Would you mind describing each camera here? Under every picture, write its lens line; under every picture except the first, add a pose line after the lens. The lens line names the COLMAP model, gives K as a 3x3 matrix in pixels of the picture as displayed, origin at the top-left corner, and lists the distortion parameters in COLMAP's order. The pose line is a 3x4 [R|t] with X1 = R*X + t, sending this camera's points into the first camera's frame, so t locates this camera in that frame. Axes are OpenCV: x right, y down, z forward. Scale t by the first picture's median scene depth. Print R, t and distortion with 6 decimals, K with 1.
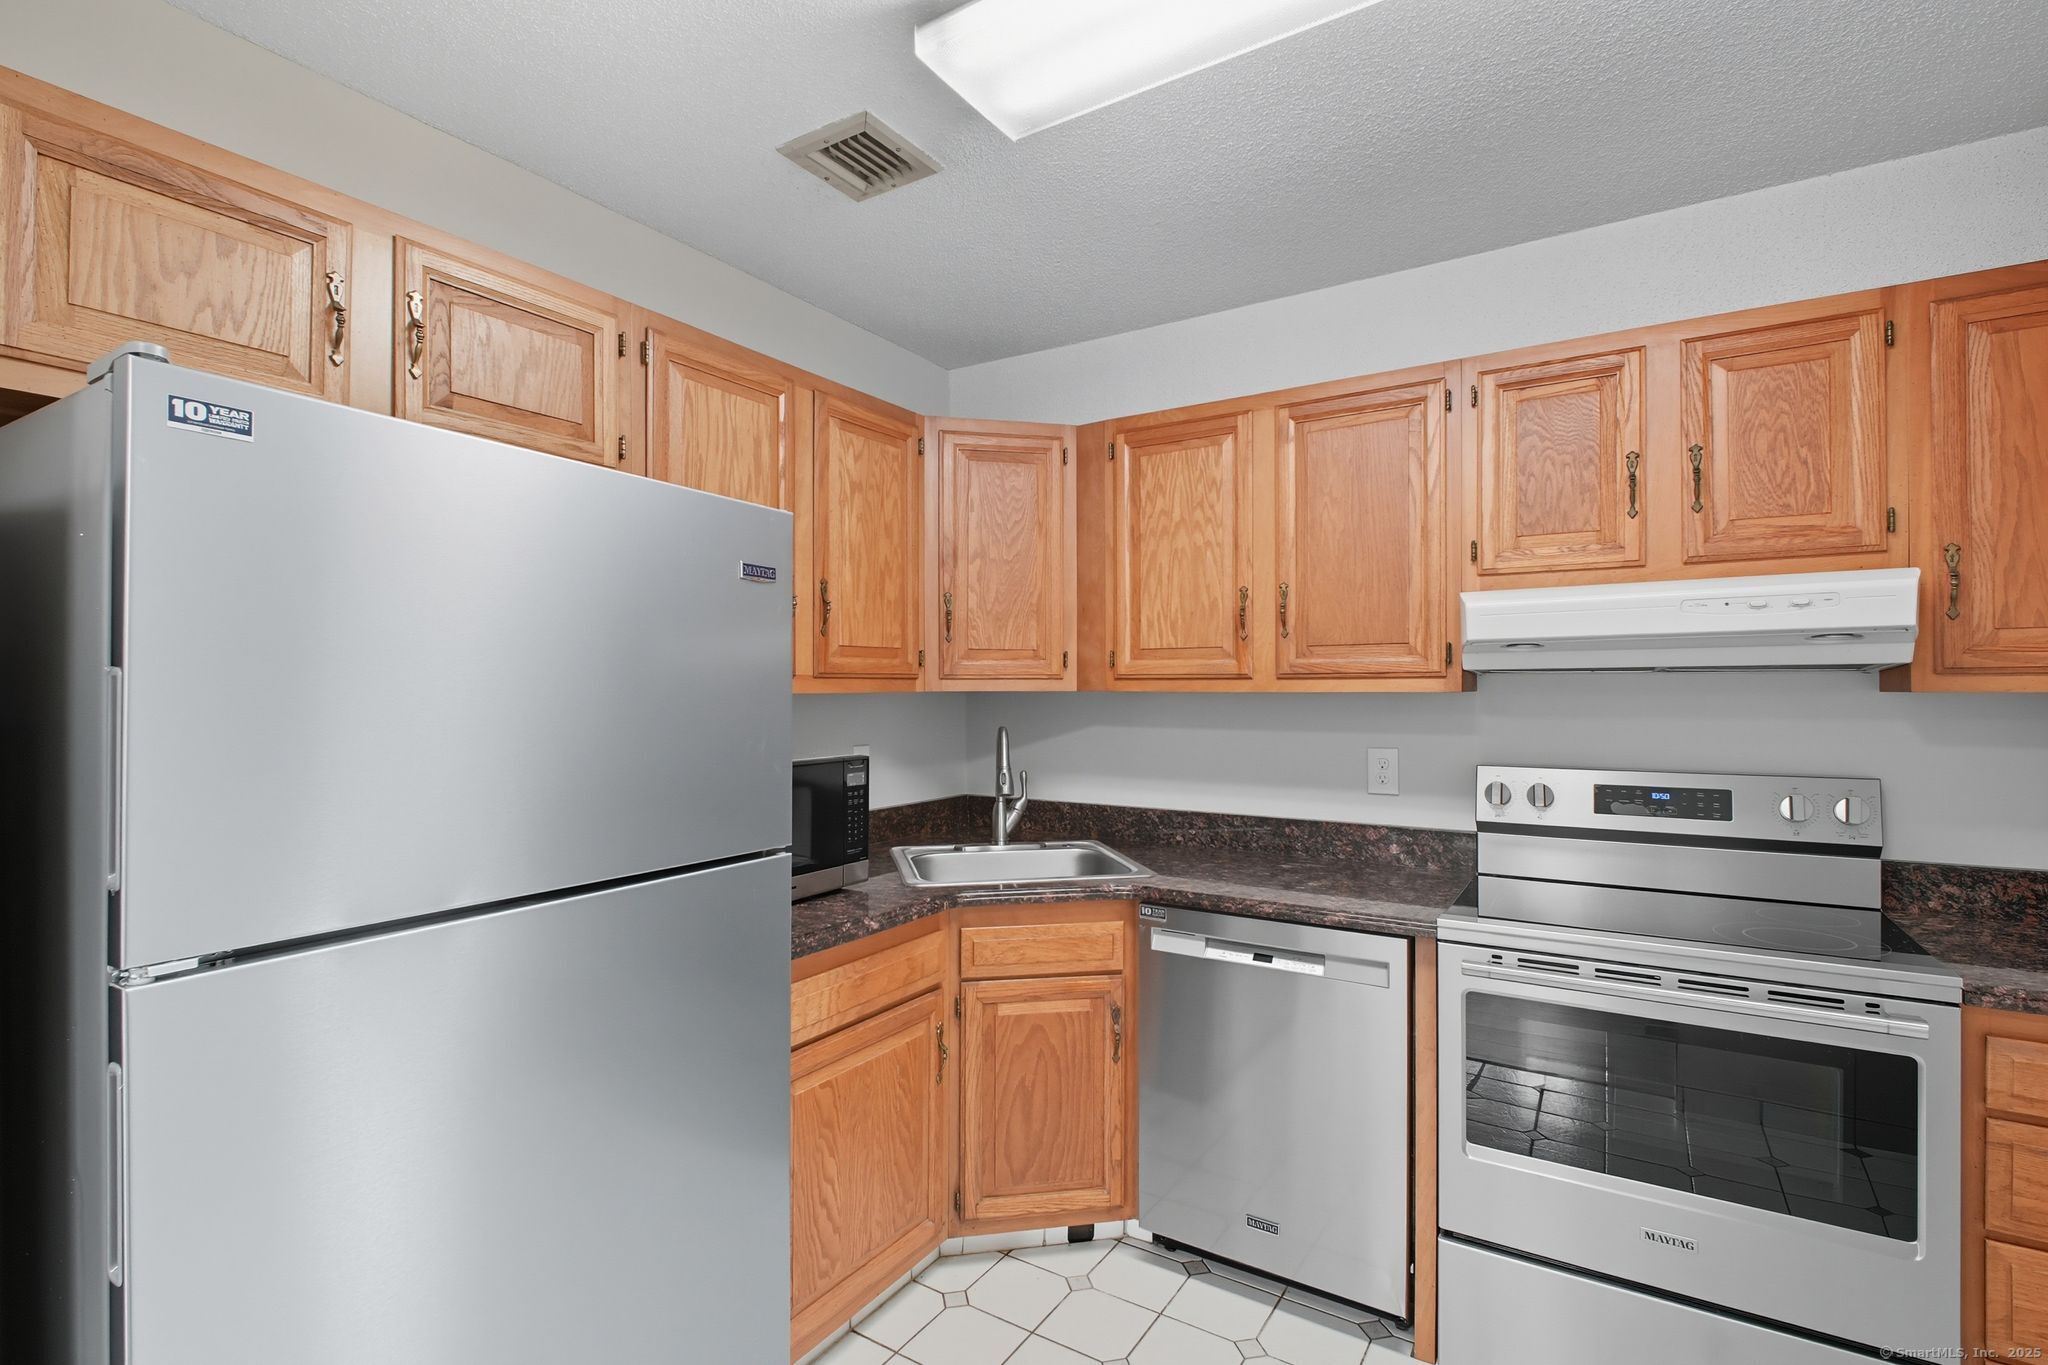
lens RADIAL K [[947.7, 0, 1012.5], [0, 947.7, 684.5], [0, 0, 1]] dist [-0.007077, -0.004790]
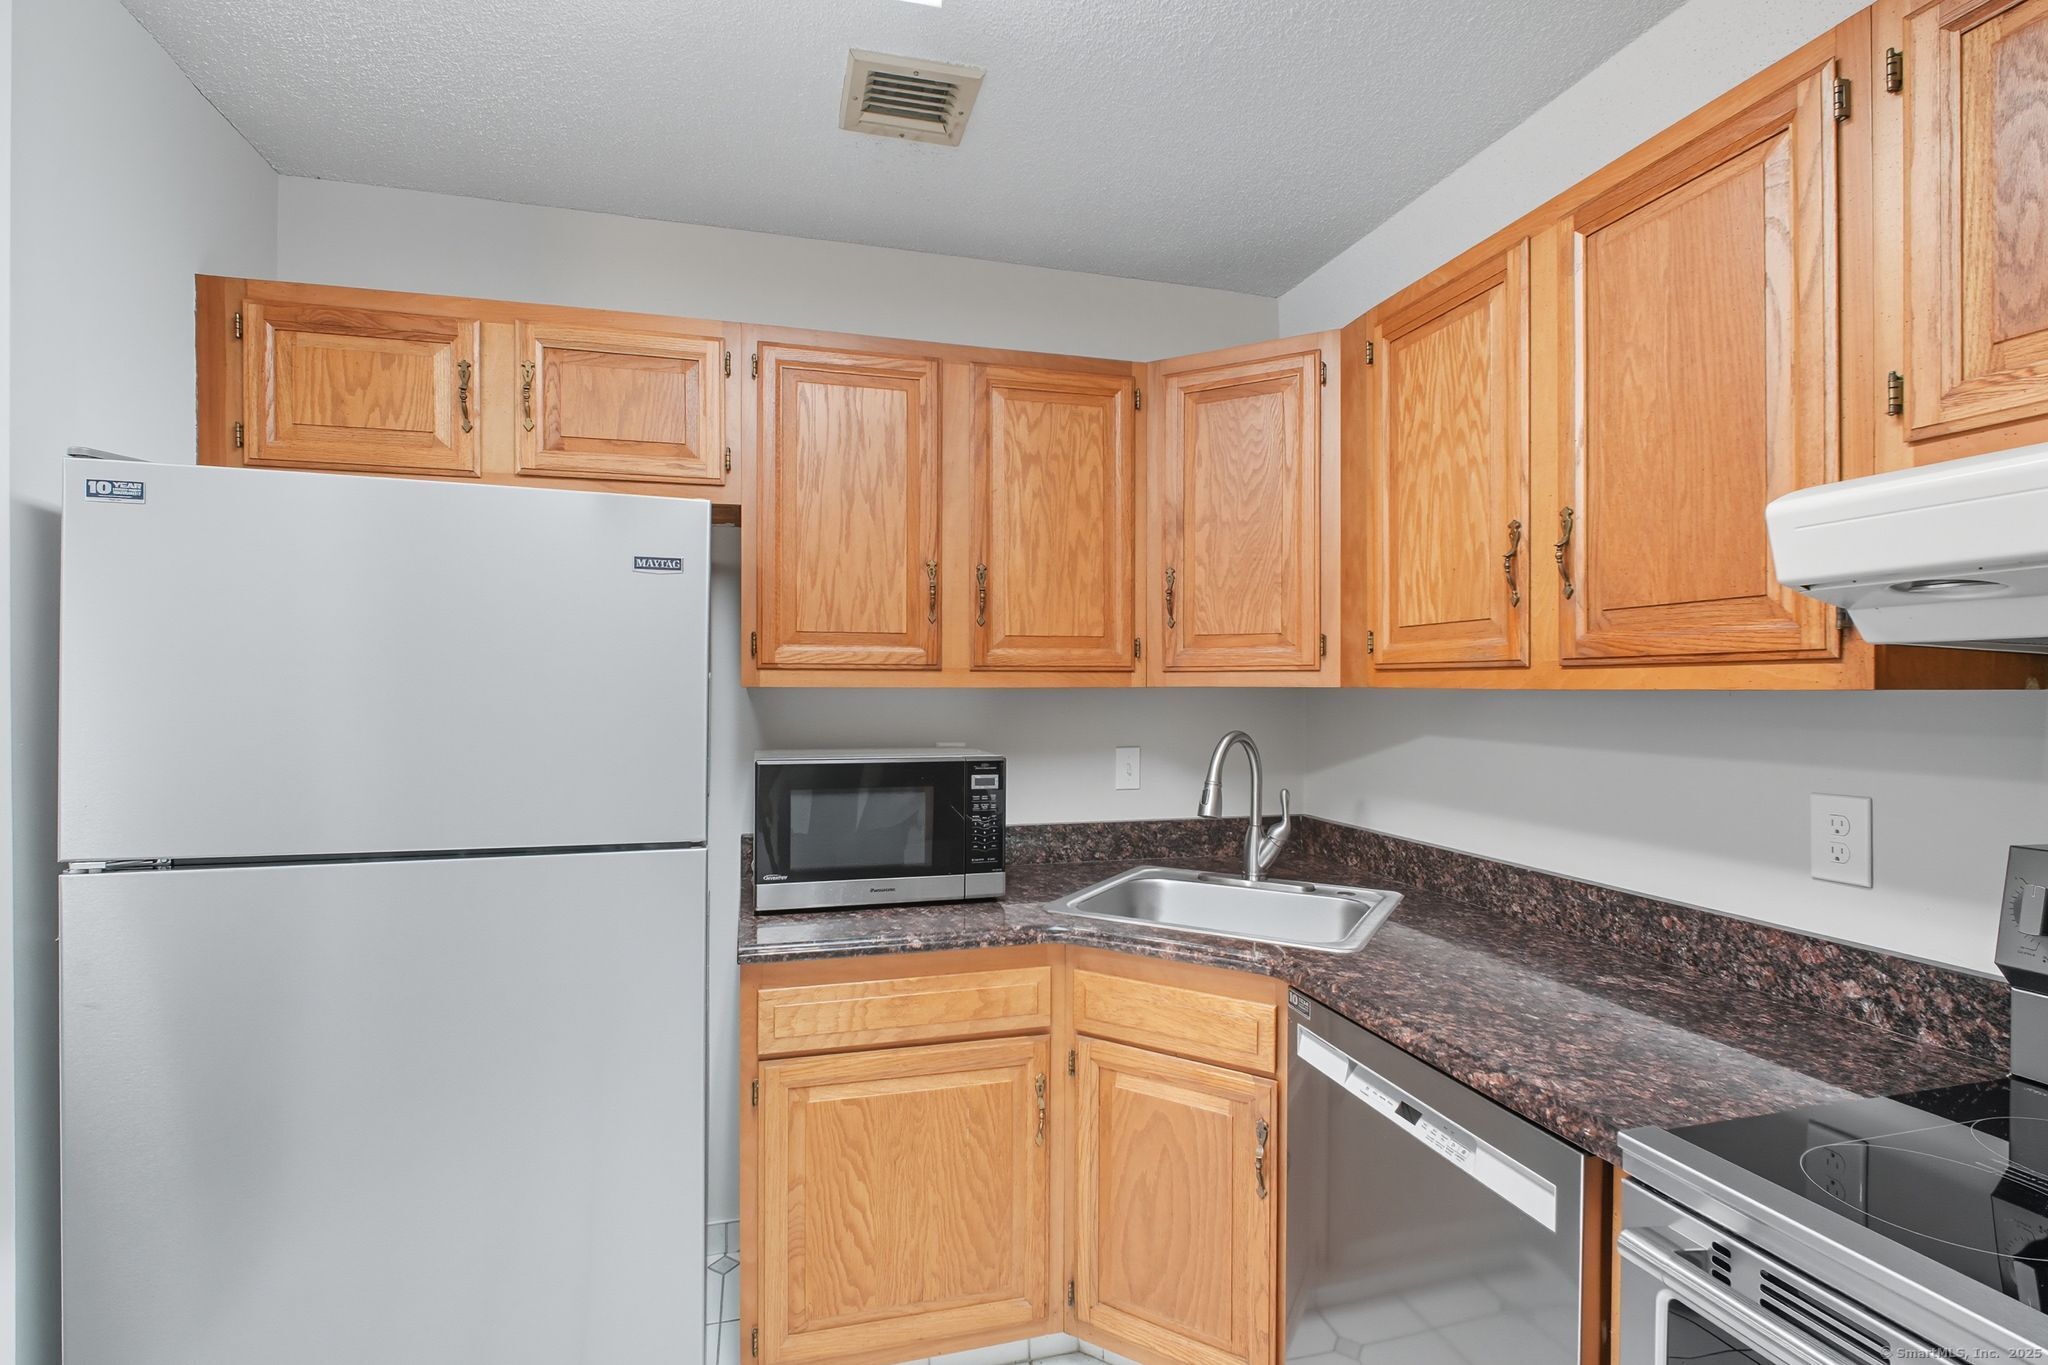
lens RADIAL K [[947.7, 0, 1011.6], [0, 947.7, 686.3], [0, 0, 1]] dist [-0.007077, -0.004790]
pose [[0.743040, 0.003071, -0.669240, 0.444444], [-0.000841, 0.999993, 0.003656, 0.004573], [0.669247, -0.002154, 0.743037, 0.330239]]
